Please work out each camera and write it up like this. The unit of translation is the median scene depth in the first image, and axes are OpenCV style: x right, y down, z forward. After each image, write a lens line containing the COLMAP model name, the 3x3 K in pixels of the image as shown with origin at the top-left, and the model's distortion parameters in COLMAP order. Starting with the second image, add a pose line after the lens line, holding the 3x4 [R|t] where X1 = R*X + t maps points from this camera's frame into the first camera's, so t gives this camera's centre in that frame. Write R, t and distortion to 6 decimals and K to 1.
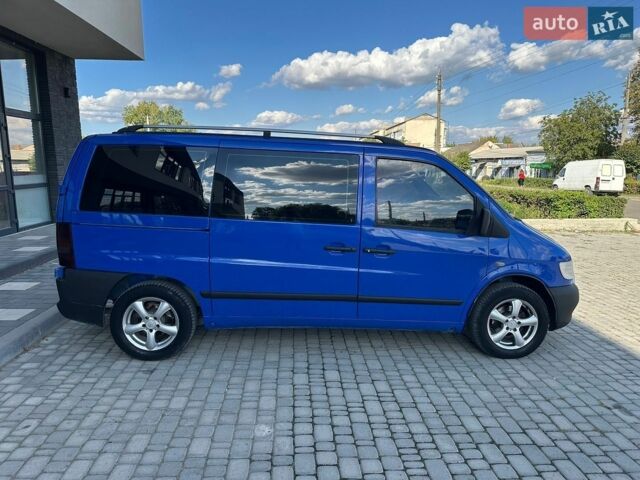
lens RADIAL K [[450.8, 0, 318.7], [0, 450.8, 235.5], [0, 0, 1]] dist [0.027337, -0.033314]
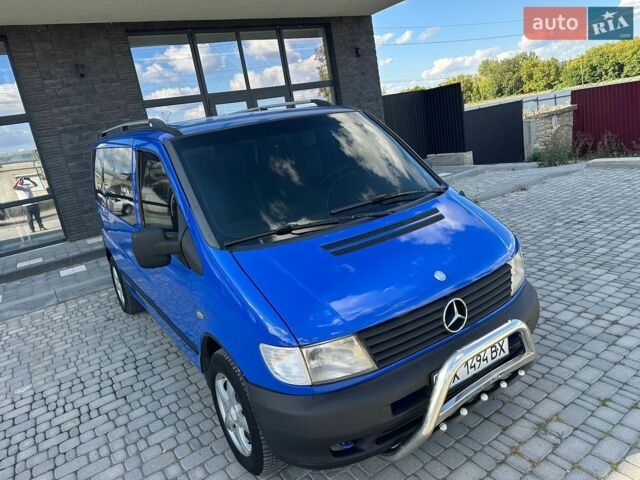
lens RADIAL K [[450.8, 0, 320.9], [0, 450.8, 236.1], [0, 0, 1]] dist [0.027337, -0.033314]
pose [[0.502686, 0.127972, -0.854944, 1.092091], [0.025973, 0.986300, 0.162905, -0.155026], [0.864079, -0.104095, 0.492475, 0.918773]]
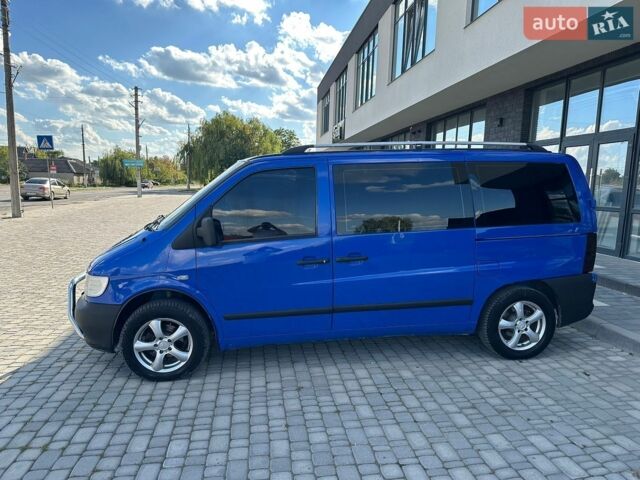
lens RADIAL K [[450.8, 0, 318.3], [0, 450.8, 240.0], [0, 0, 1]] dist [0.027337, -0.033314]
pose [[-0.996339, -0.014991, -0.084171, 0.186621], [-0.038341, 0.958302, 0.283172, -0.388646], [0.076416, 0.285363, -0.955368, 2.569737]]
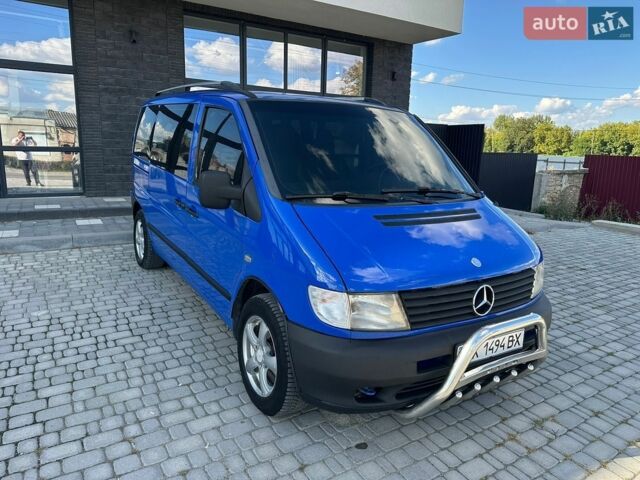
lens RADIAL K [[450.8, 0, 321.0], [0, 450.8, 234.1], [0, 0, 1]] dist [0.027337, -0.033314]
pose [[0.488480, 0.187264, -0.852244, 1.108369], [-0.169442, 0.978465, 0.117880, -0.077660], [0.855965, 0.086824, 0.509691, 0.810555]]
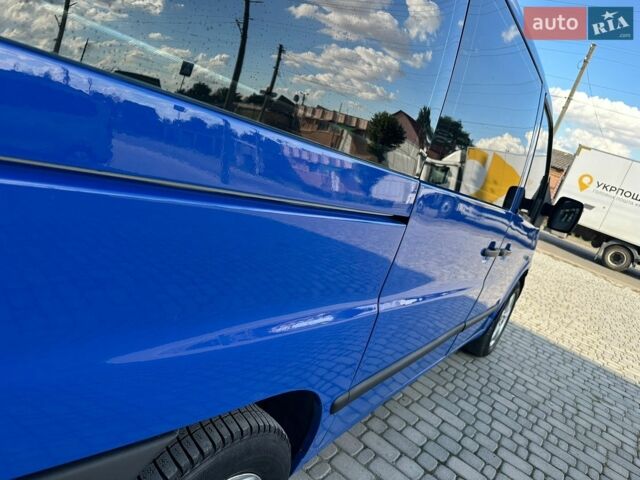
lens RADIAL K [[450.8, 0, 325.2], [0, 450.8, 244.6], [0, 0, 1]] dist [0.027337, -0.033314]
pose [[0.596622, -0.026682, 0.802079, -0.545886], [-0.190273, 0.966247, 0.173677, -0.040707], [-0.779640, -0.256233, 0.571407, 0.889712]]
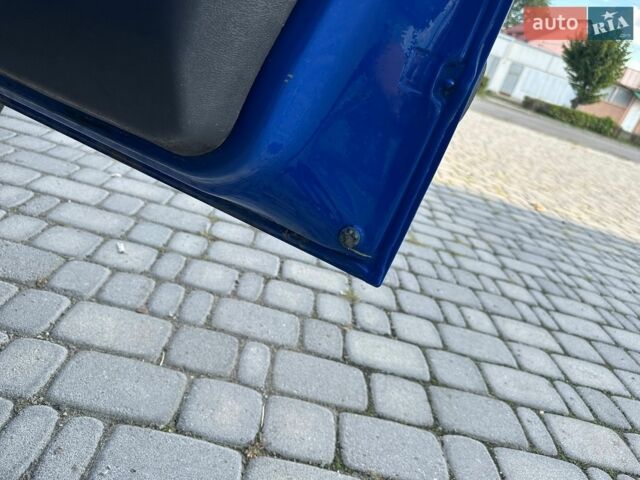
lens RADIAL K [[450.8, 0, 312.5], [0, 450.8, 247.6], [0, 0, 1]] dist [0.027337, -0.033314]
pose [[0.071430, -0.425642, 0.902068, 0.172434], [-0.129519, 0.892763, 0.431507, 0.190941], [-0.989001, -0.147657, 0.008641, 0.851371]]
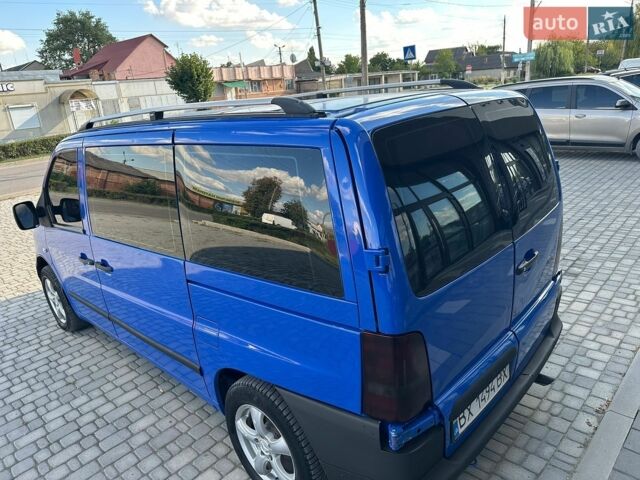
lens RADIAL K [[450.8, 0, 318.0], [0, 450.8, 243.4], [0, 0, 1]] dist [0.027337, -0.033314]
pose [[-0.679624, -0.194127, 0.707408, -0.861854], [0.192002, 0.883655, 0.426954, -0.381391], [-0.707988, 0.425992, -0.563280, 1.760351]]
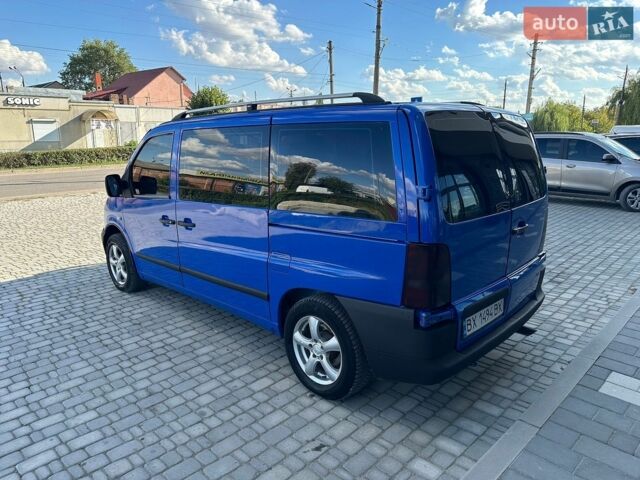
lens RADIAL K [[450.8, 0, 315.2], [0, 450.8, 236.9], [0, 0, 1]] dist [0.027337, -0.033314]
pose [[-0.669885, -0.179884, 0.720344, -0.981179], [0.109241, 0.935768, 0.335268, -0.352993], [-0.734384, 0.303282, -0.607206, 2.022579]]
